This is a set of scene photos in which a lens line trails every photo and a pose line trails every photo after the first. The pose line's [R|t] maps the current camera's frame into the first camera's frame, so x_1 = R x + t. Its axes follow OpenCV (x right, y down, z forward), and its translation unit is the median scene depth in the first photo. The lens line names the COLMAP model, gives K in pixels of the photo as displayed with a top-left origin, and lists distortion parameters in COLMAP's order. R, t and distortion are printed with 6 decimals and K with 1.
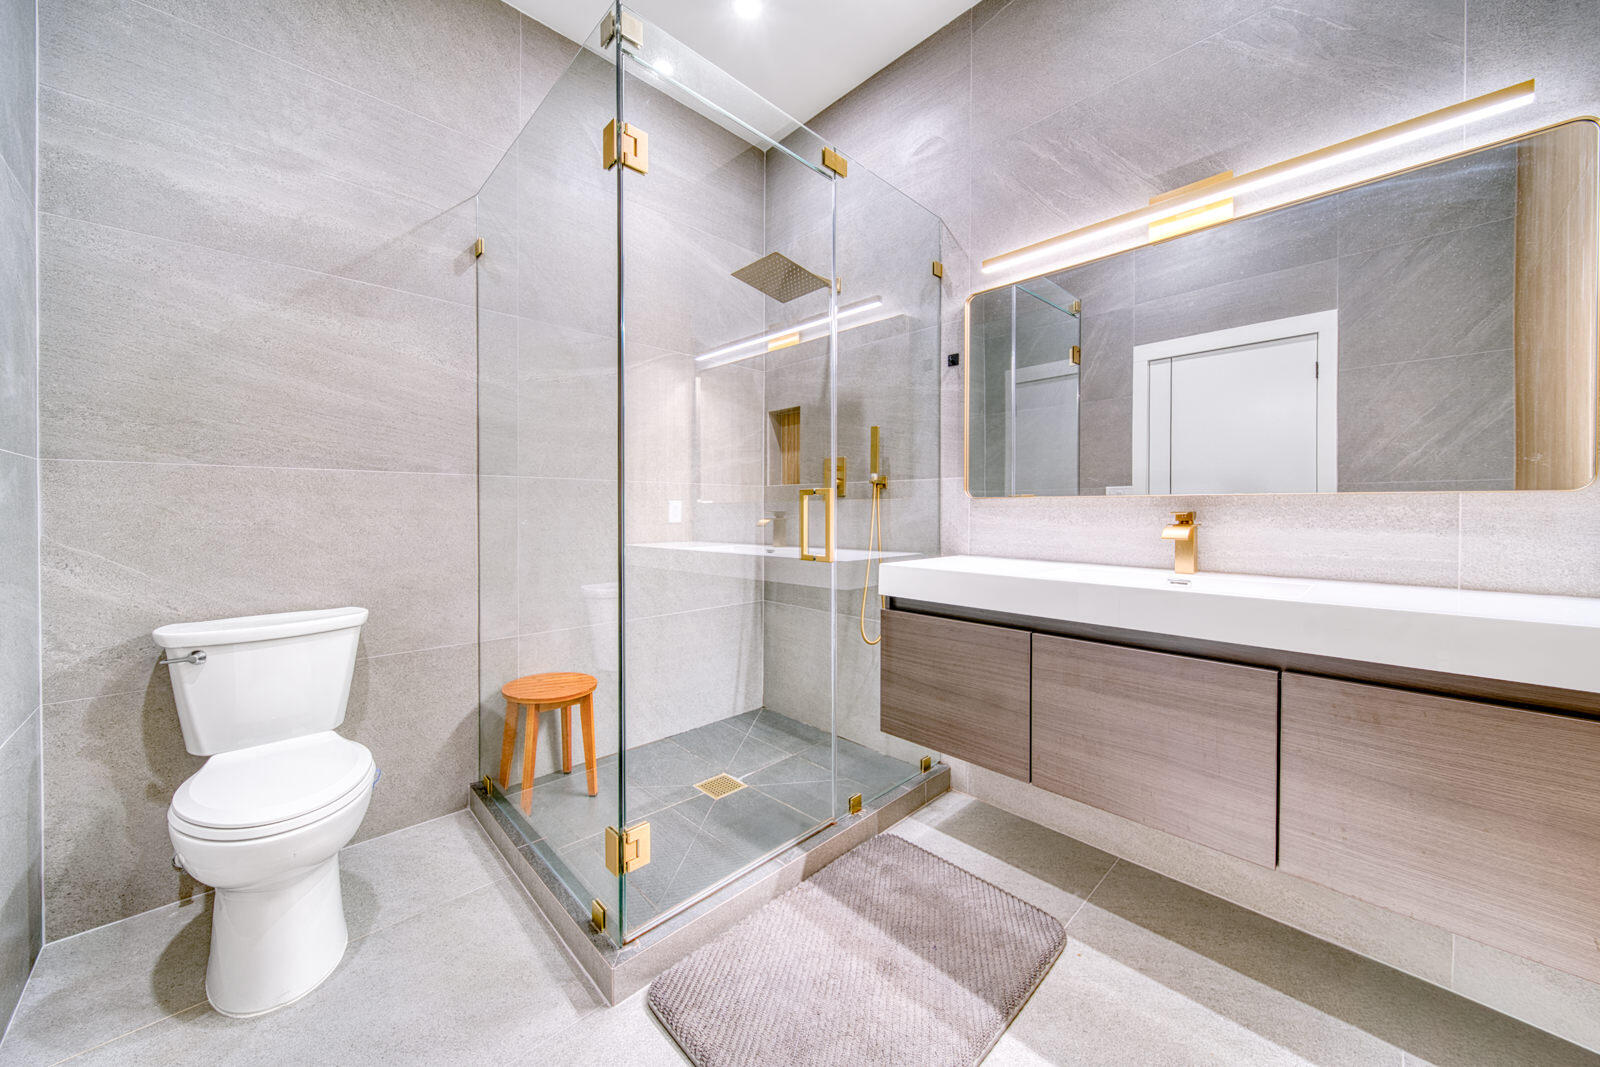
lens RADIAL K [[573.5, 0, 796.0], [0, 573.5, 517.5], [0, 0, 1]] dist [0.000761, -0.000115]
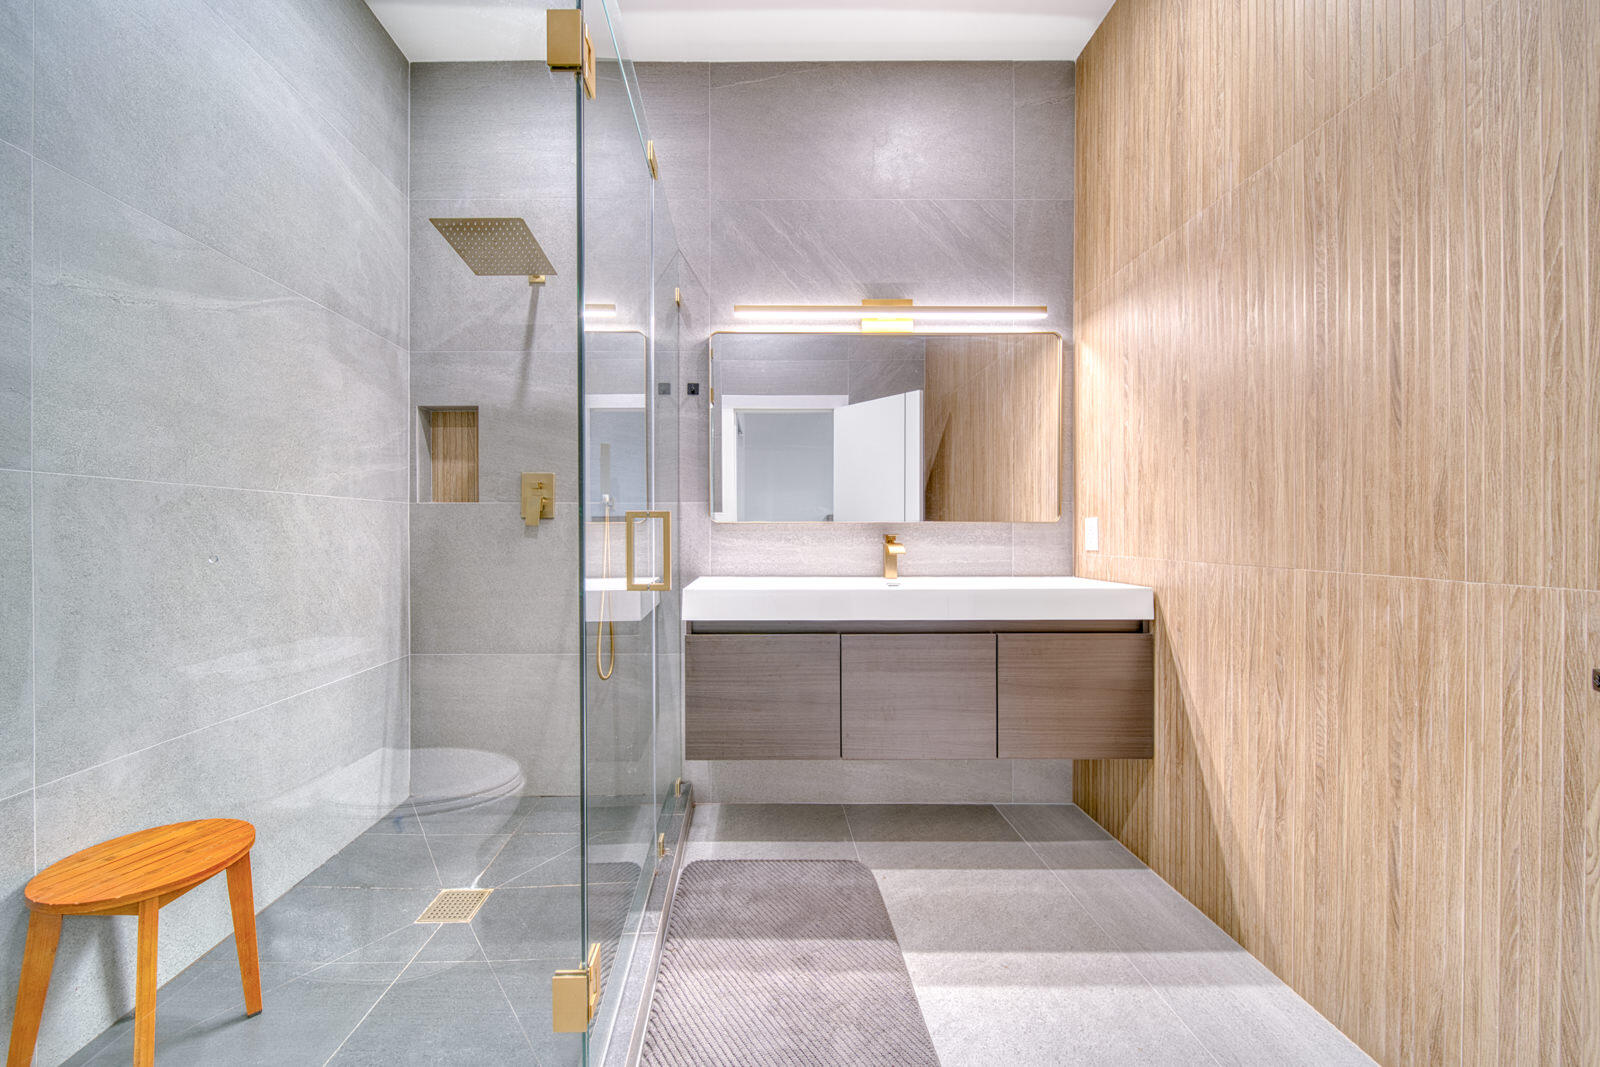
lens RADIAL K [[591.7, 0, 758.3], [0, 591.7, 536.1], [0, 0, 1]] dist [-0.000613, -0.000151]
pose [[0.684344, -0.008011, 0.729116, -0.487395], [0.013343, 0.999910, -0.001537, -0.006064], [-0.729038, 0.010780, 0.684389, 0.210617]]
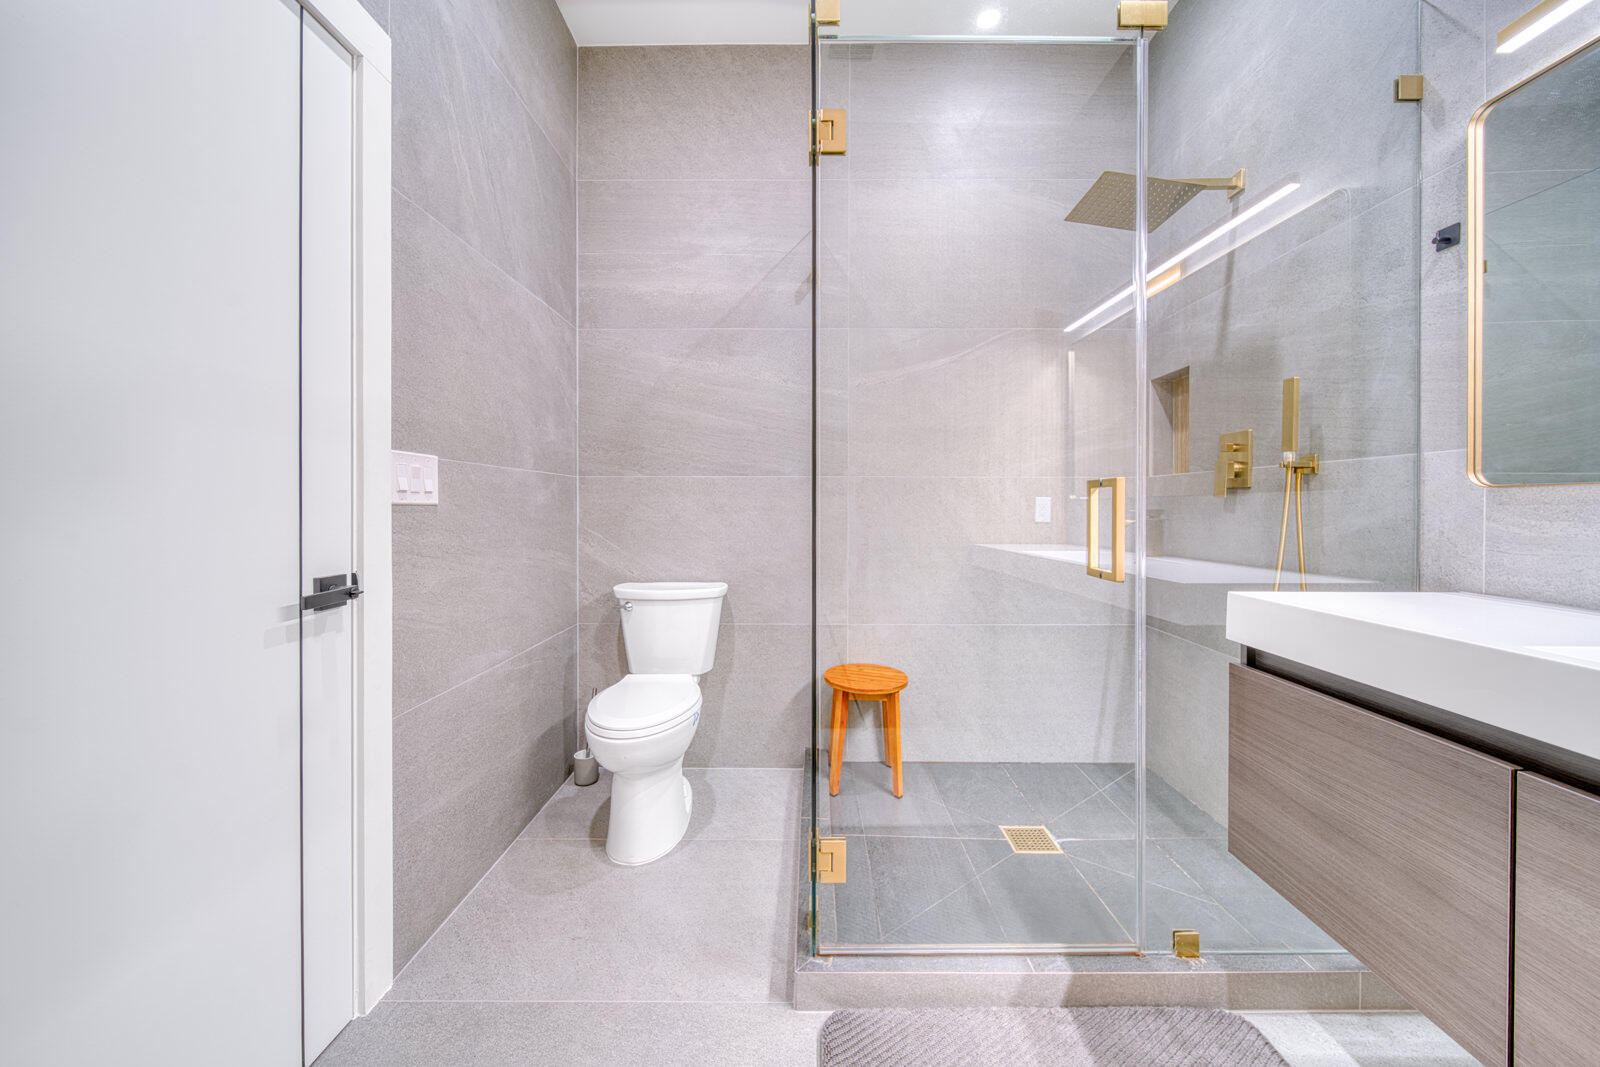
lens RADIAL K [[578.3, 0, 802.4], [0, 578.3, 510.3], [0, 0, 1]] dist [-0.000378, -0.000188]
pose [[0.713067, 0.005281, -0.701076, 0.253170], [-0.010353, 0.999942, -0.002997, -0.003910], [0.701019, 0.009395, 0.713080, 0.191975]]
